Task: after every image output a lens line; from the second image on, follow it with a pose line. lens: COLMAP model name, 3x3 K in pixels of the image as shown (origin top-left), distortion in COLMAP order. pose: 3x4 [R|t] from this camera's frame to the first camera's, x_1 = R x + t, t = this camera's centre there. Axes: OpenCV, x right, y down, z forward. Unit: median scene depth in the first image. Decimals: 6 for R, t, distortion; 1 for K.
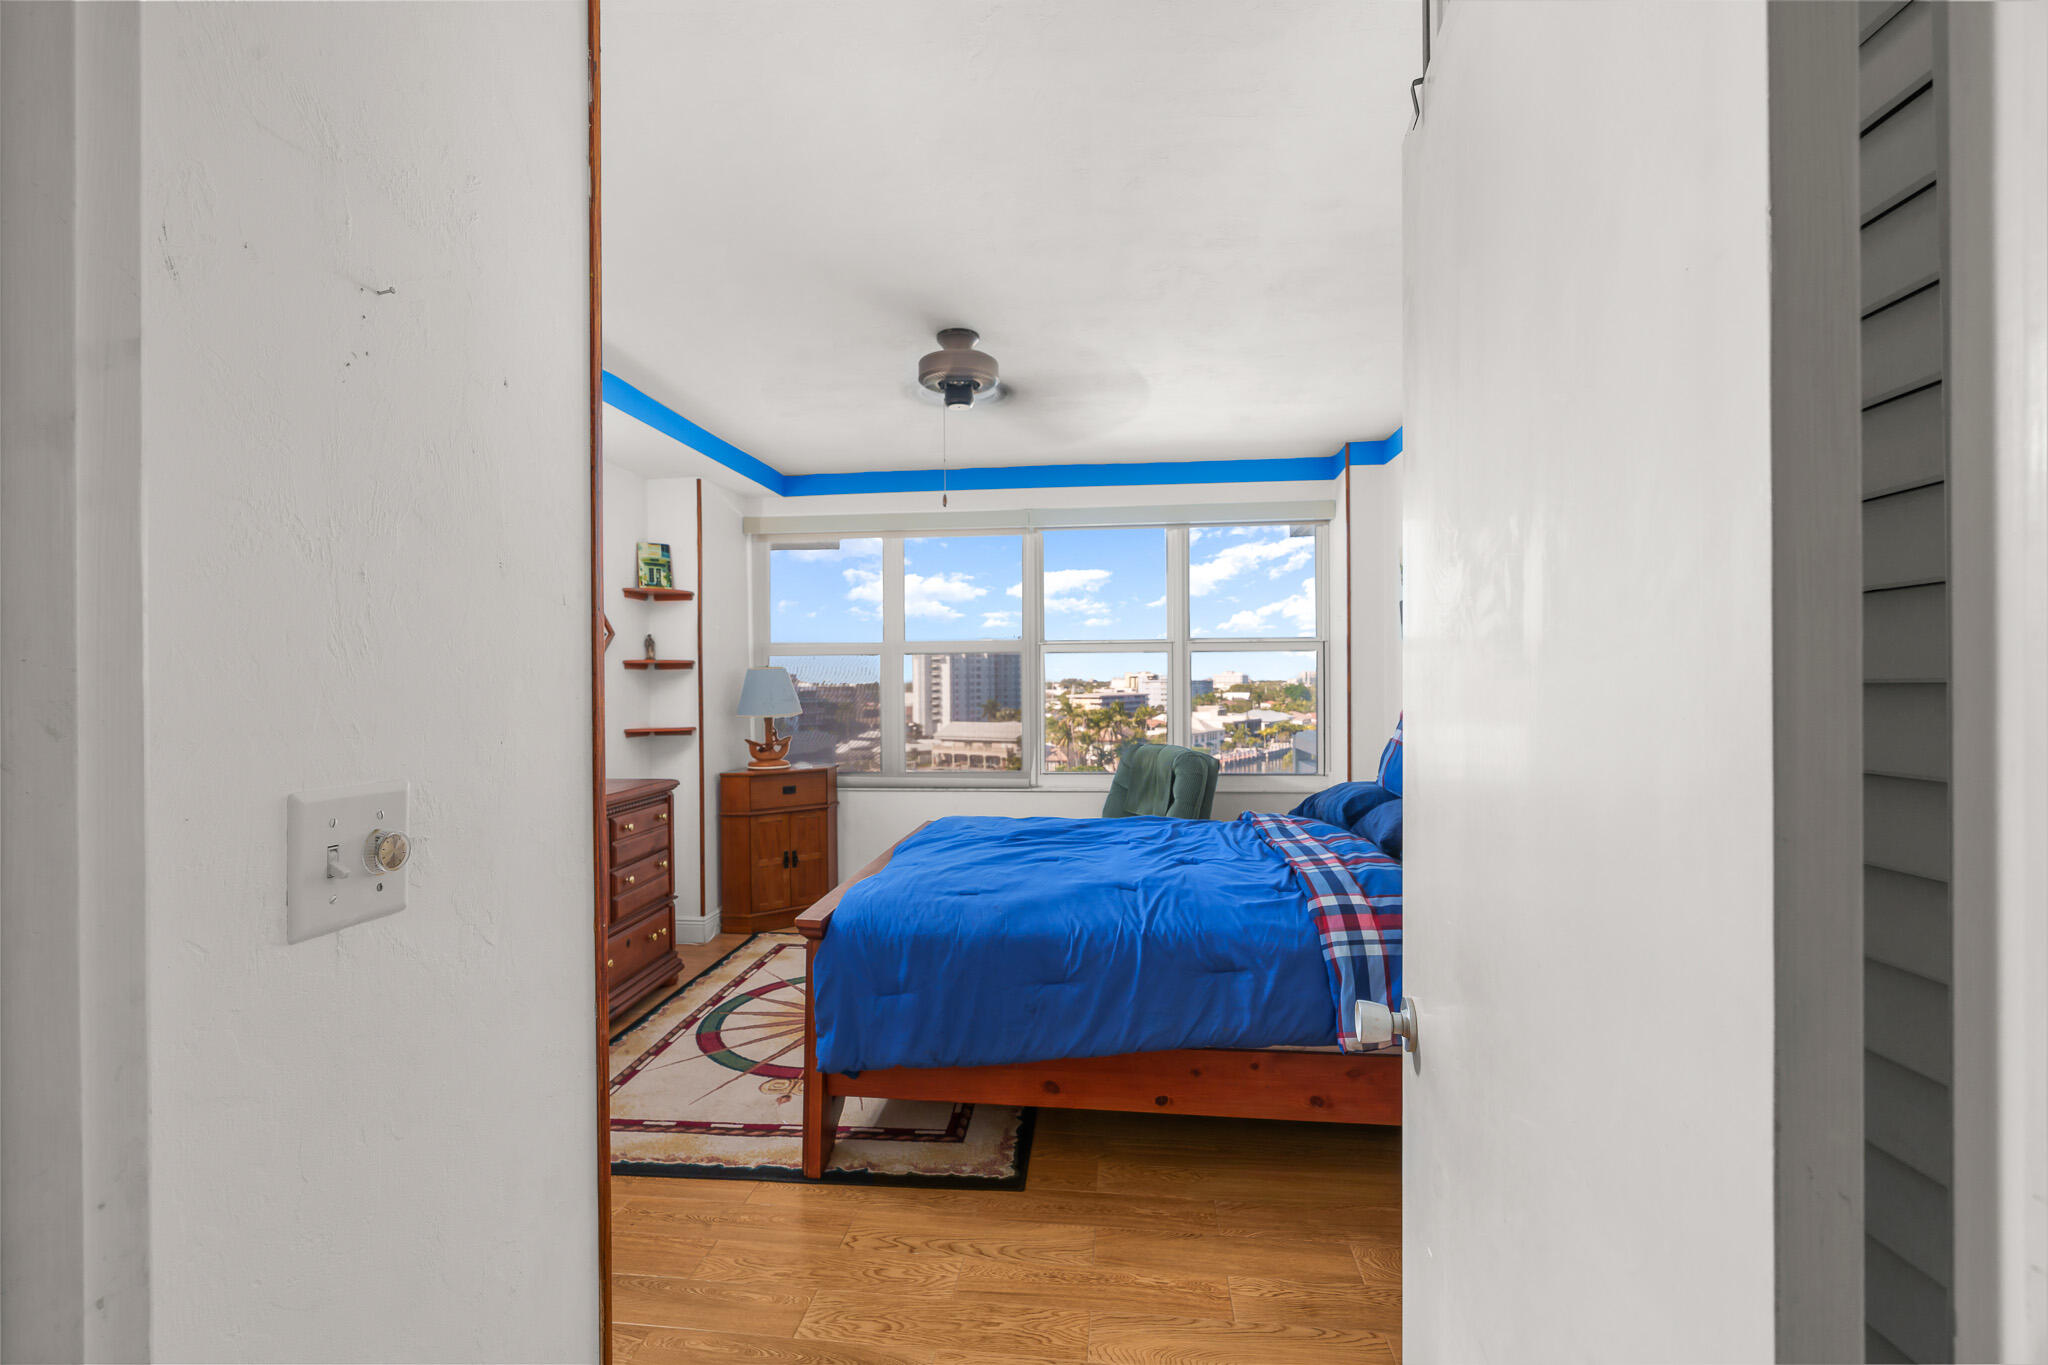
lens RADIAL K [[993.9, 0, 1002.5], [0, 993.9, 683.8], [0, 0, 1]] dist [-0.001229, 0.000350]
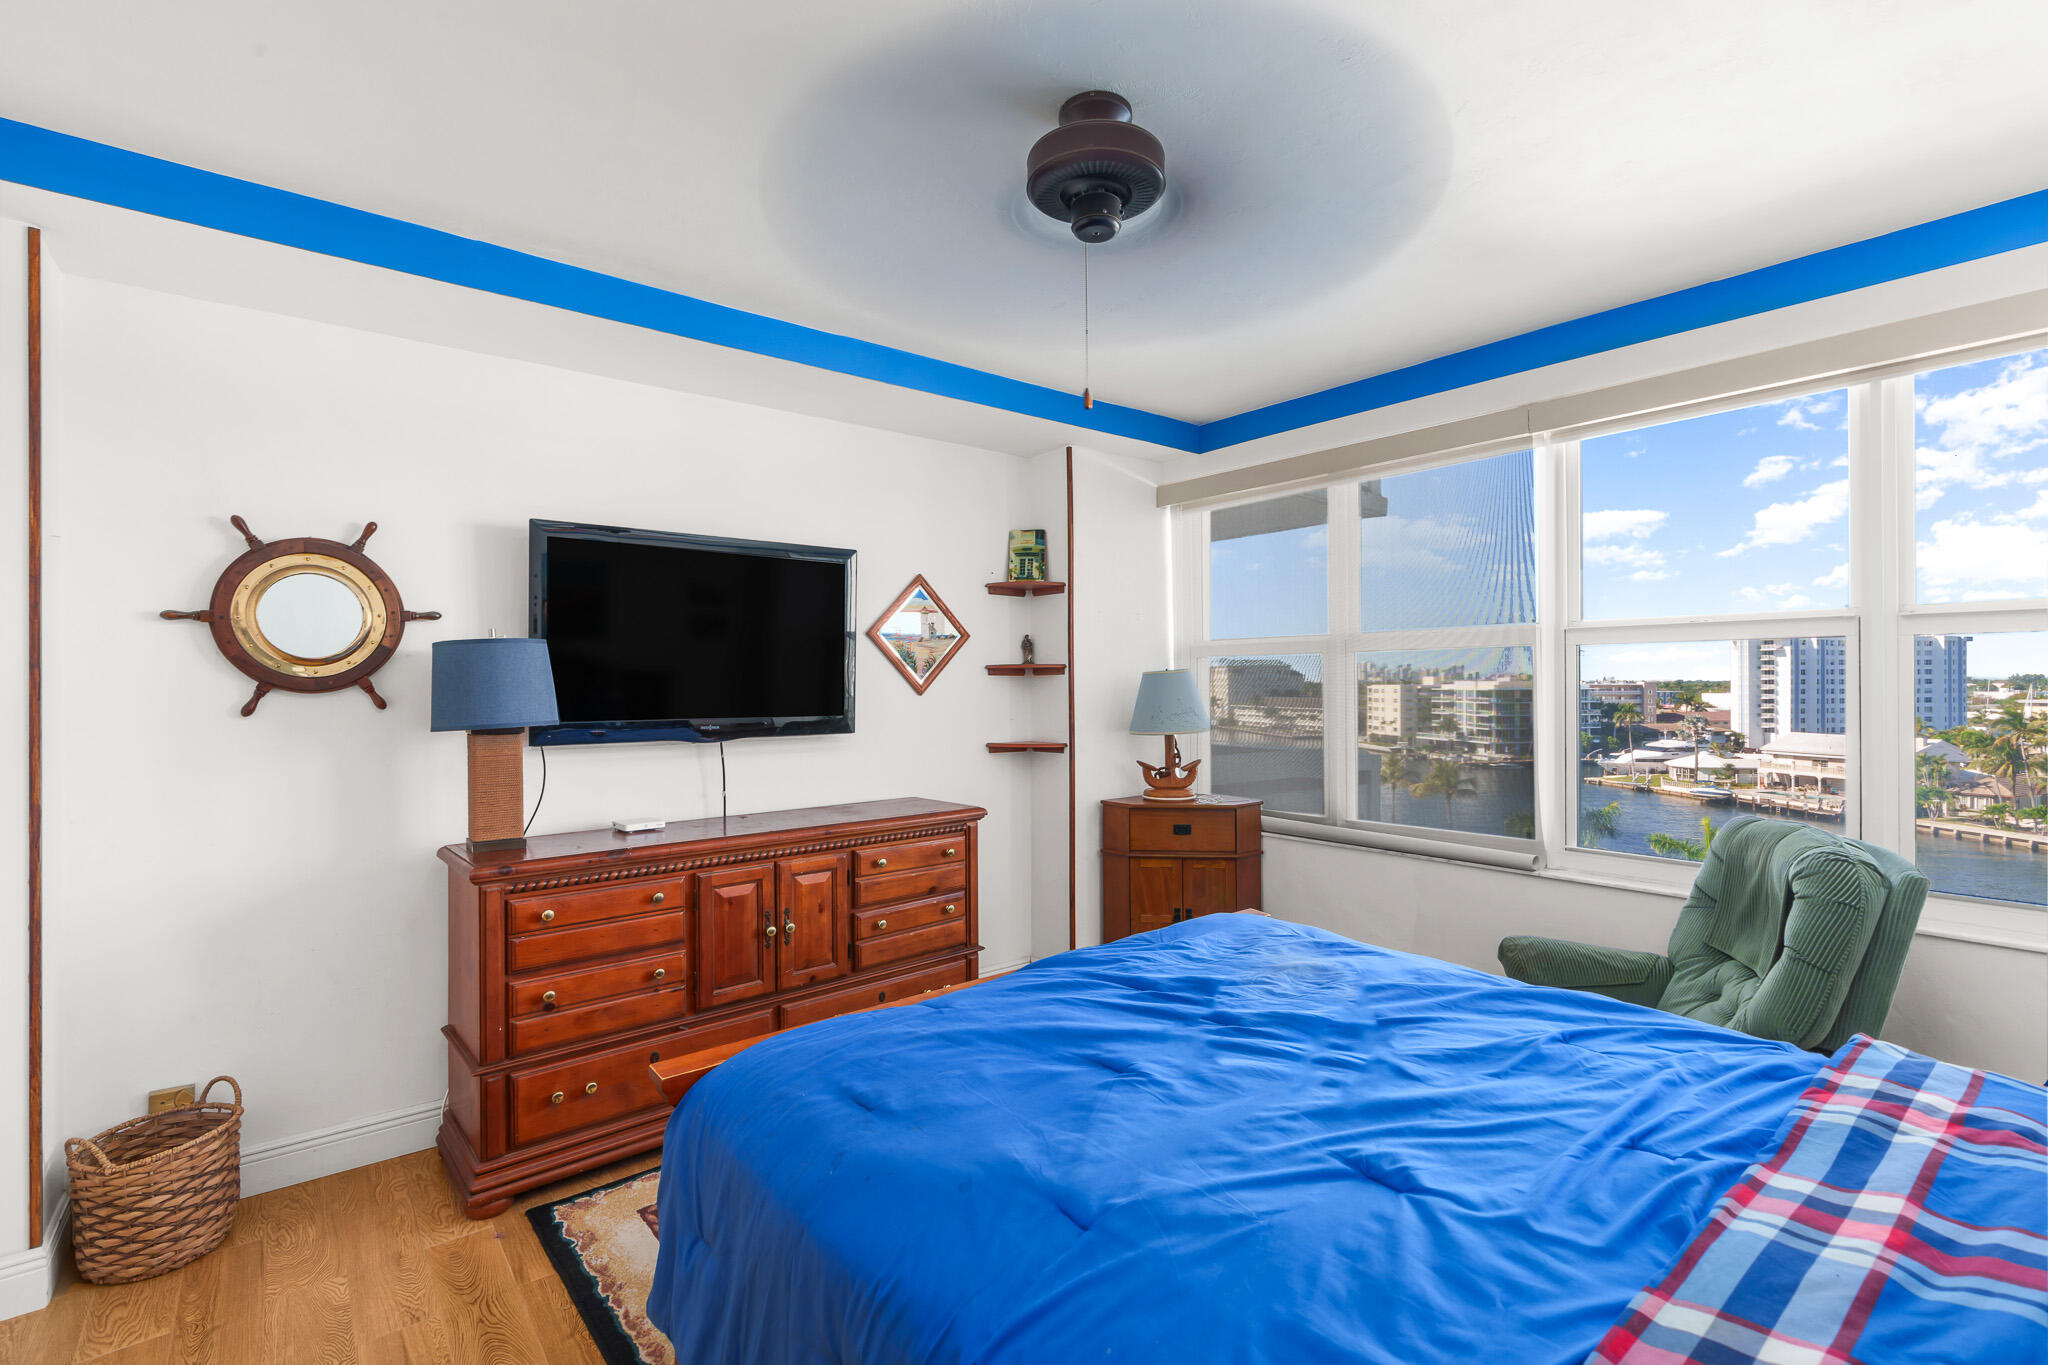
lens RADIAL K [[938.8, 0, 1019.2], [0, 938.8, 680.3], [0, 0, 1]] dist [-0.004524, 0.001066]
pose [[0.702714, 0.002834, -0.711467, 0.212674], [-0.001499, 0.999996, 0.002503, -0.011059], [0.711471, -0.000692, 0.702715, 0.387848]]
